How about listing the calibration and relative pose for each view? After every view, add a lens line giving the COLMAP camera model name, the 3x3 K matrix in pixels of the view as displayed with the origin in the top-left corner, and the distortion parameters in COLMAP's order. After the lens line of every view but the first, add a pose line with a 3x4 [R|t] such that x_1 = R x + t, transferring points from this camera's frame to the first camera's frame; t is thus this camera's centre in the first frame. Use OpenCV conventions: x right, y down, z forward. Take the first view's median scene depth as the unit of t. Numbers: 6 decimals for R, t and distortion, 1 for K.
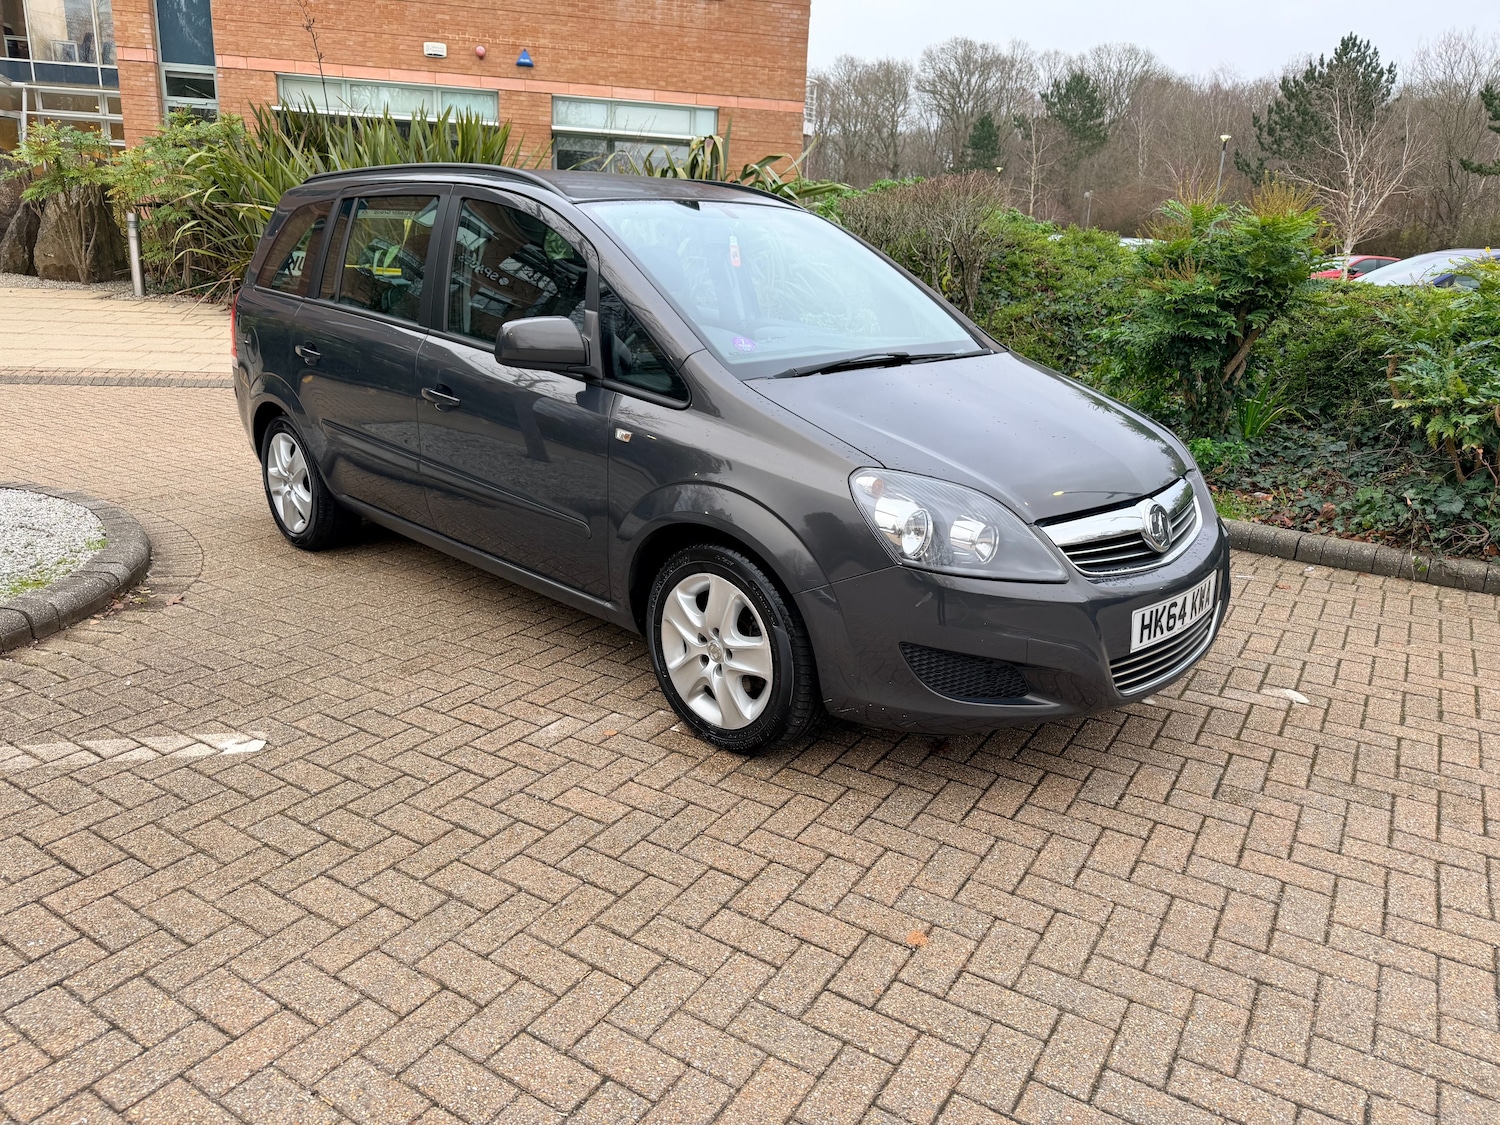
lens RADIAL K [[1063.1, 0, 751.5], [0, 1063.1, 569.9], [0, 0, 1]] dist [0.002154, -0.007849]
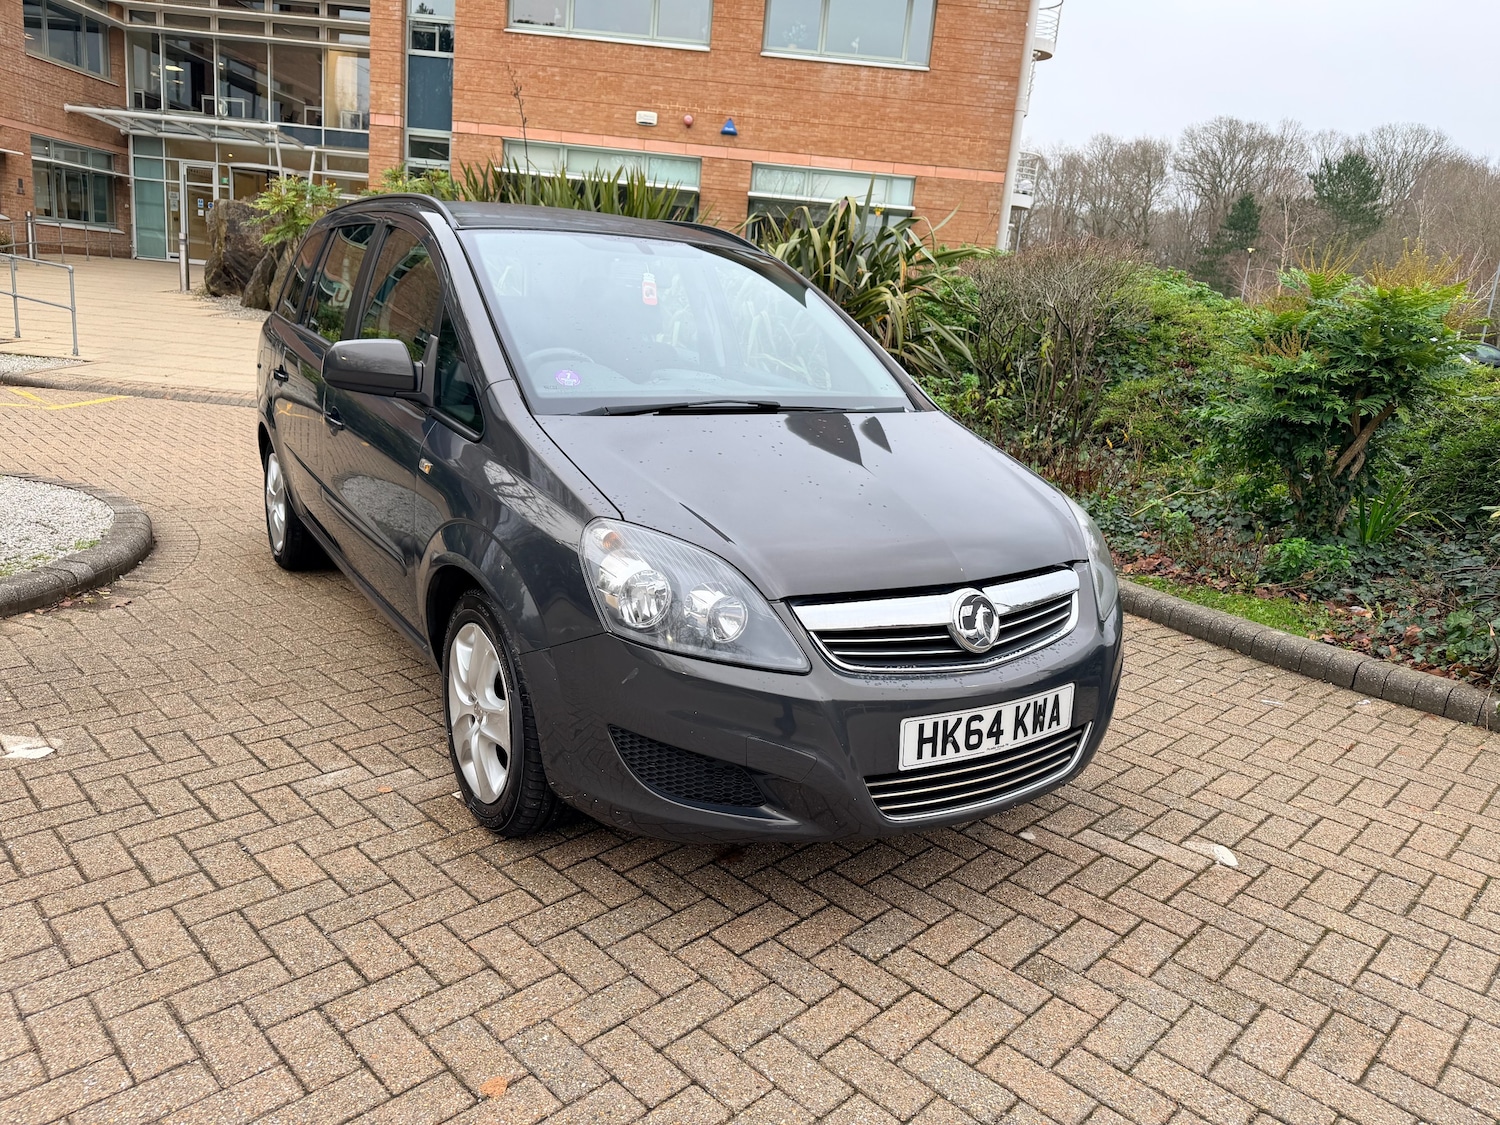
lens RADIAL K [[1062.7, 0, 755.8], [0, 1062.7, 561.7], [0, 0, 1]] dist [0.002486, -0.005017]
pose [[0.975381, 0.088850, -0.201837, 0.172001], [-0.102397, 0.993070, -0.057680, -0.010205], [0.195313, 0.076927, 0.977719, 0.073762]]
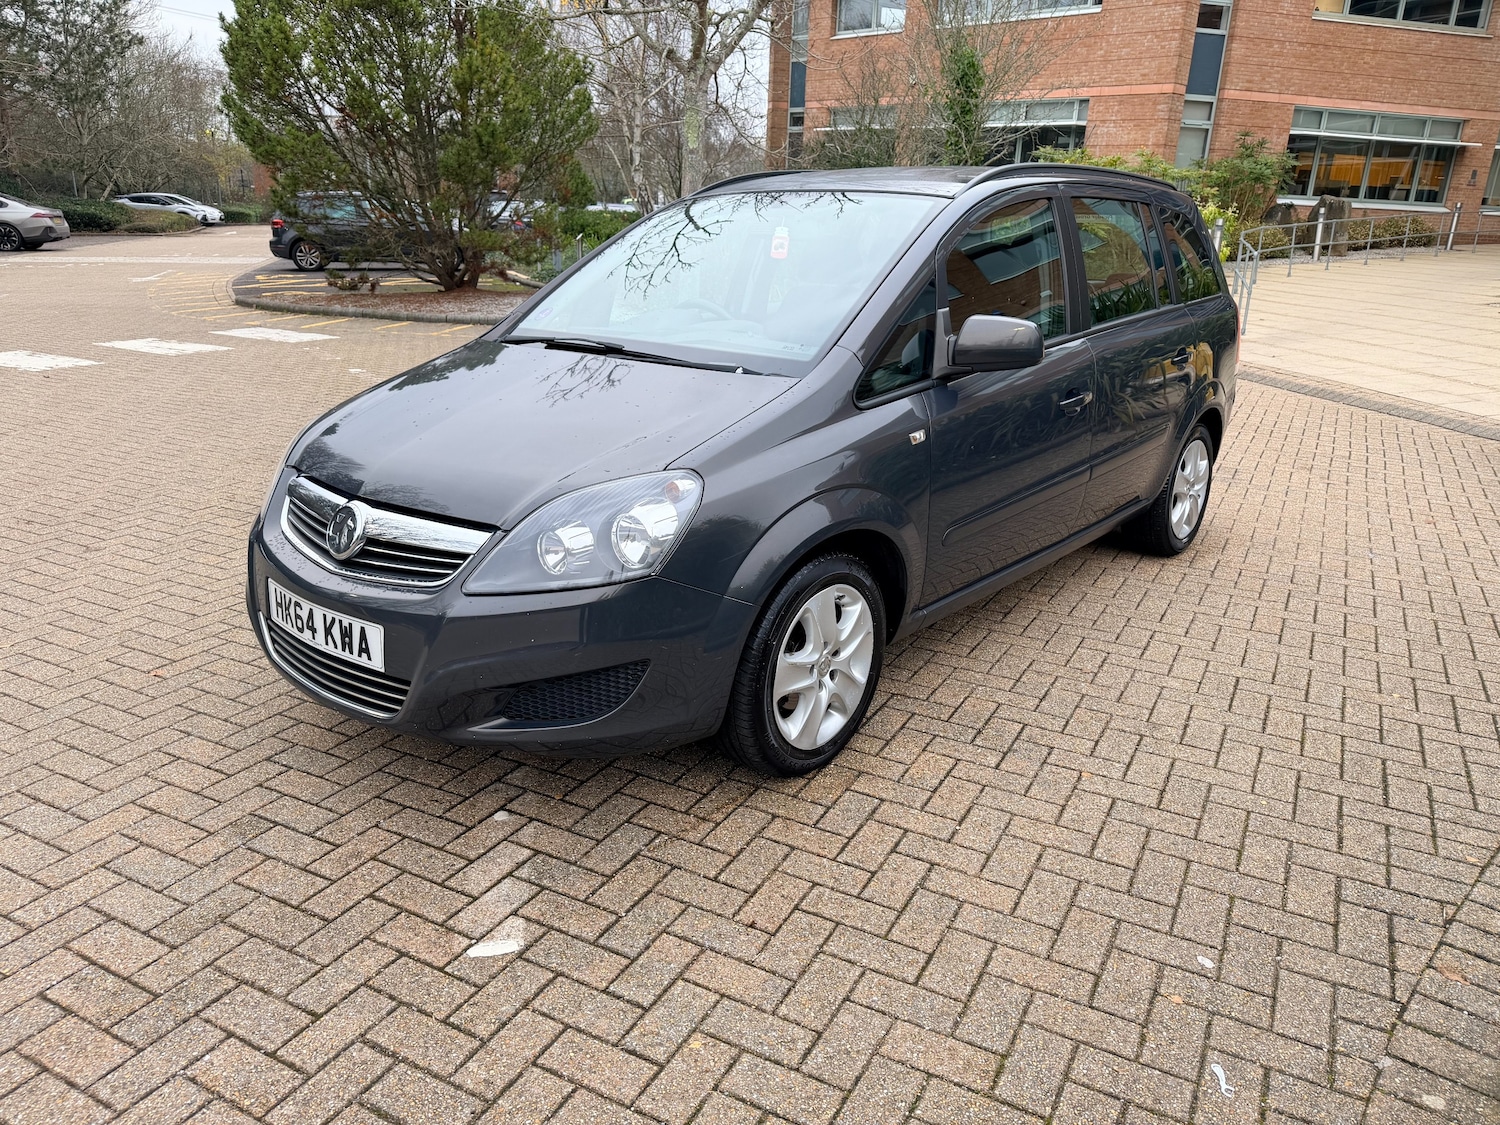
lens RADIAL K [[1053.2, 0, 760.5], [0, 1053.2, 564.5], [0, 0, 1]] dist [0.004757, -0.008366]
pose [[0.079839, 0.286169, -0.954847, 0.580825], [-0.314811, 0.916118, 0.248239, -0.159352], [0.945790, 0.280778, 0.163231, 0.546955]]
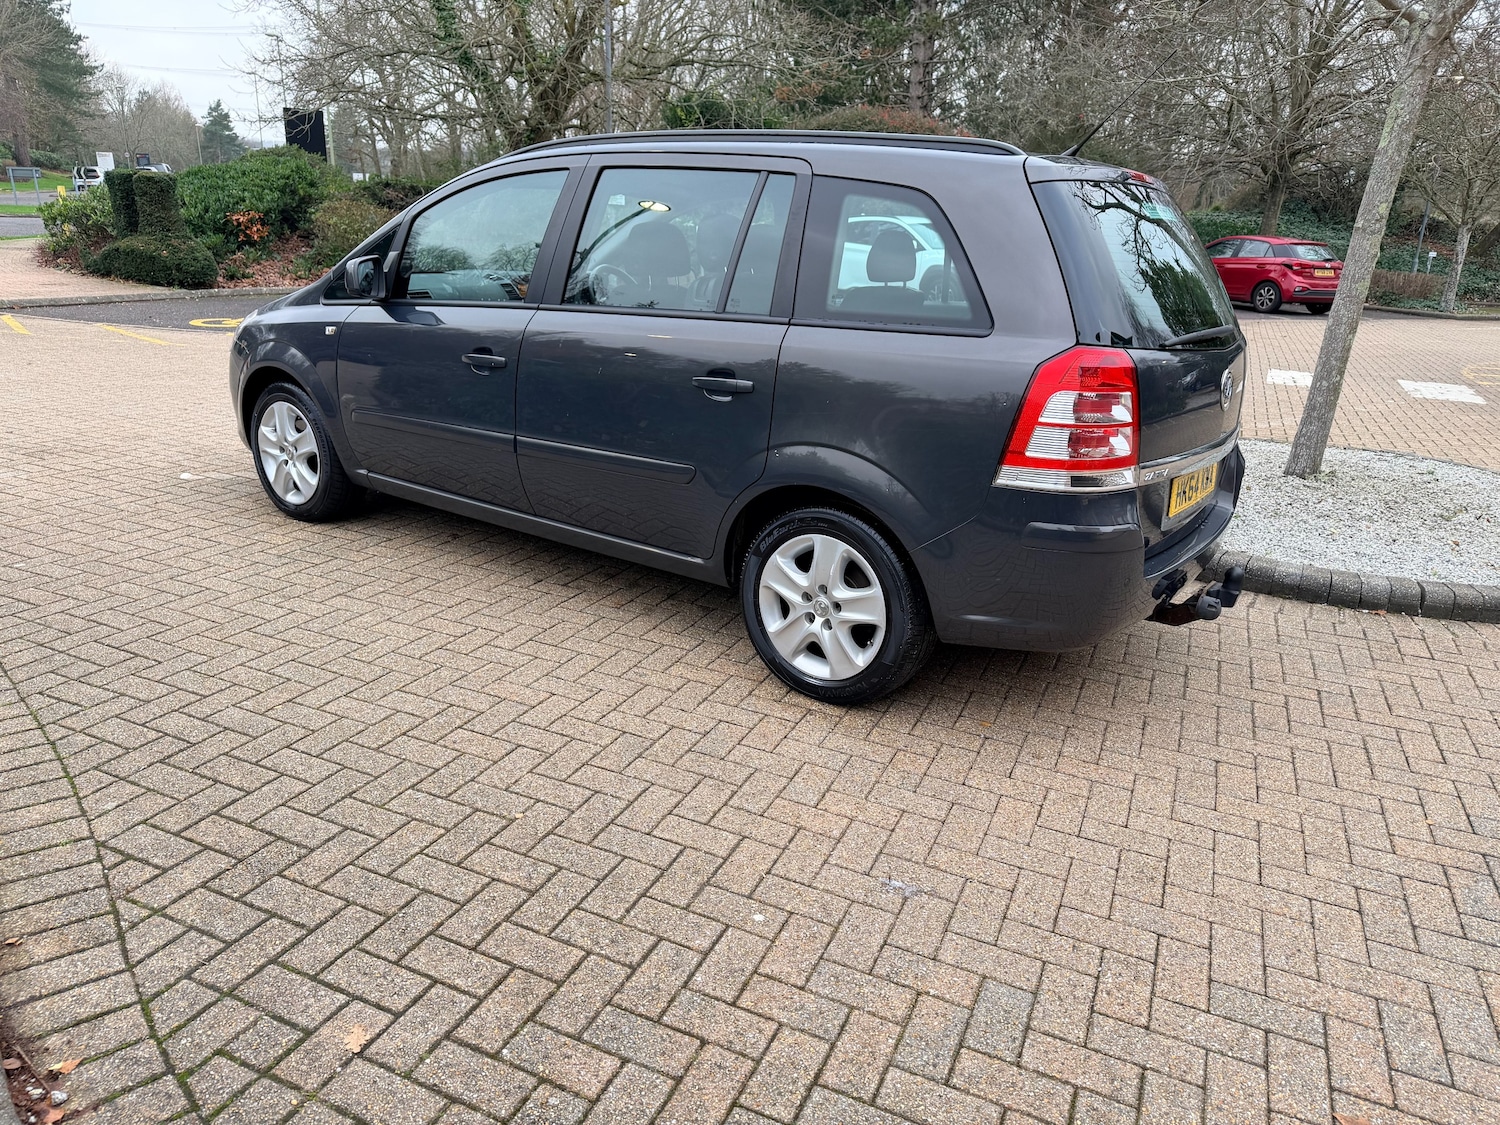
lens RADIAL K [[1063.1, 0, 751.5], [0, 1063.1, 569.9], [0, 0, 1]] dist [0.002154, -0.007849]
pose [[-0.983470, -0.029337, -0.178680, -0.018900], [-0.127137, 0.814516, 0.566039, -0.415368], [0.128932, 0.579399, -0.804781, 1.349871]]
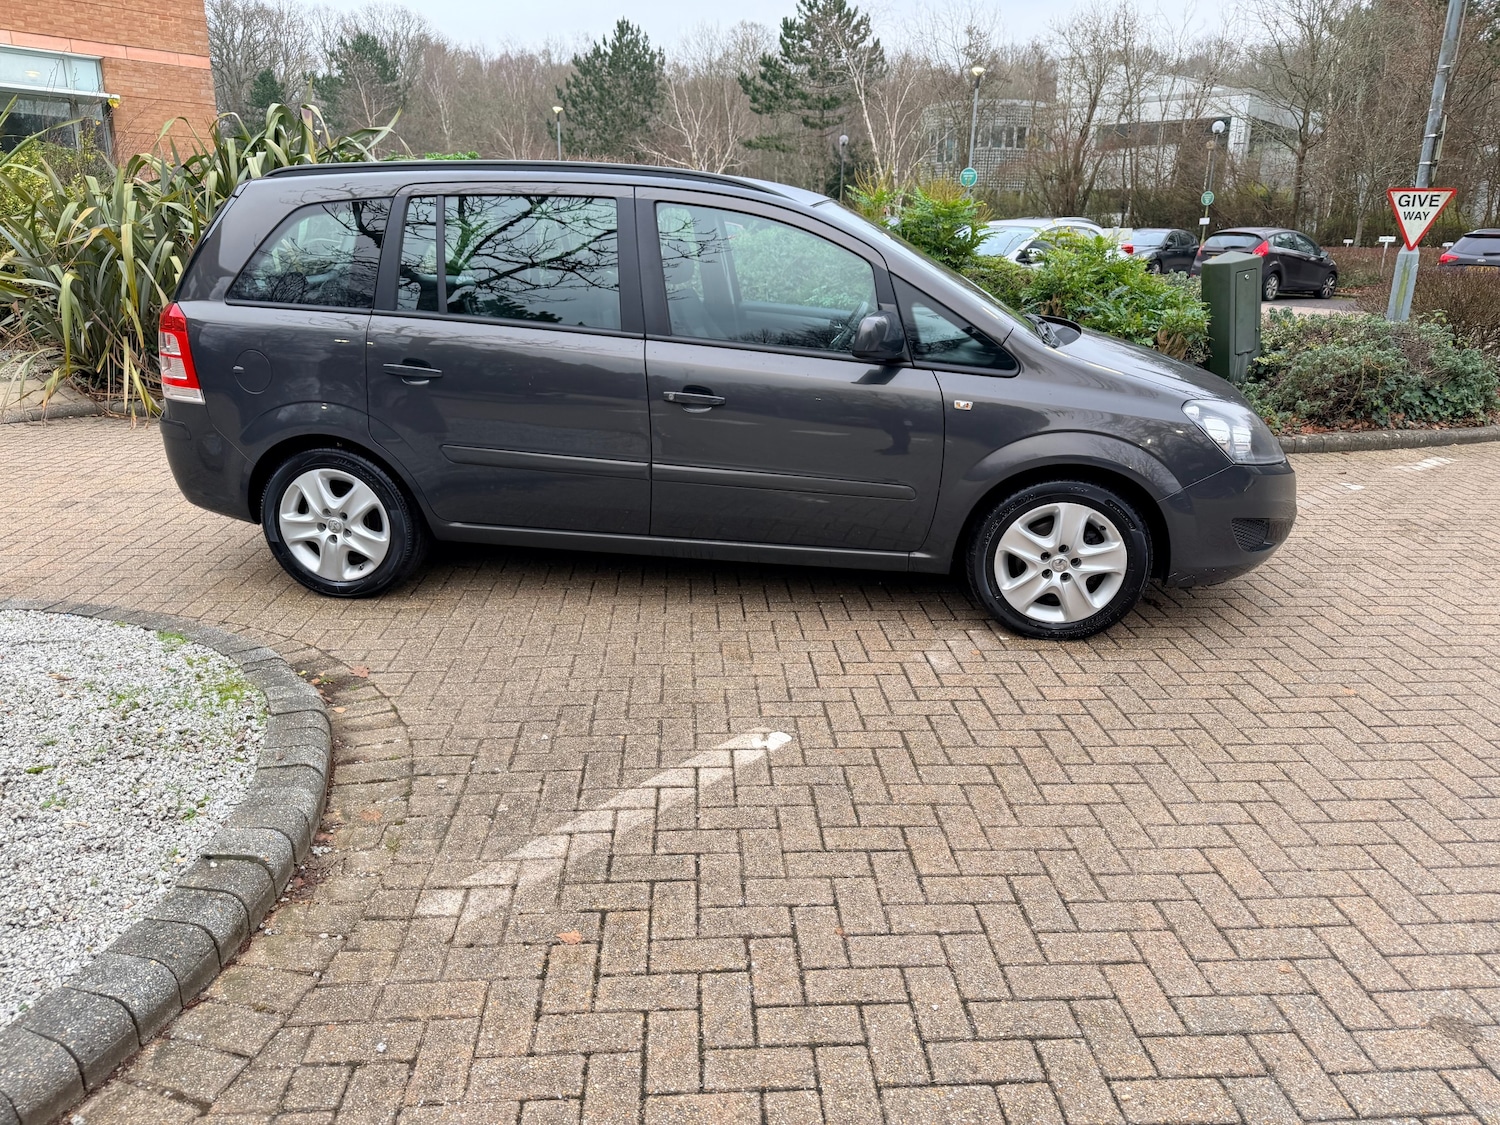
lens RADIAL K [[1058.1, 0, 754.4], [0, 1058.1, 566.0], [0, 0, 1]] dist [0.027102, -0.020536]
pose [[0.809577, -0.199695, 0.552003, -0.493195], [0.184493, 0.979265, 0.083683, -0.045321], [-0.557268, 0.034093, 0.829632, 0.064514]]
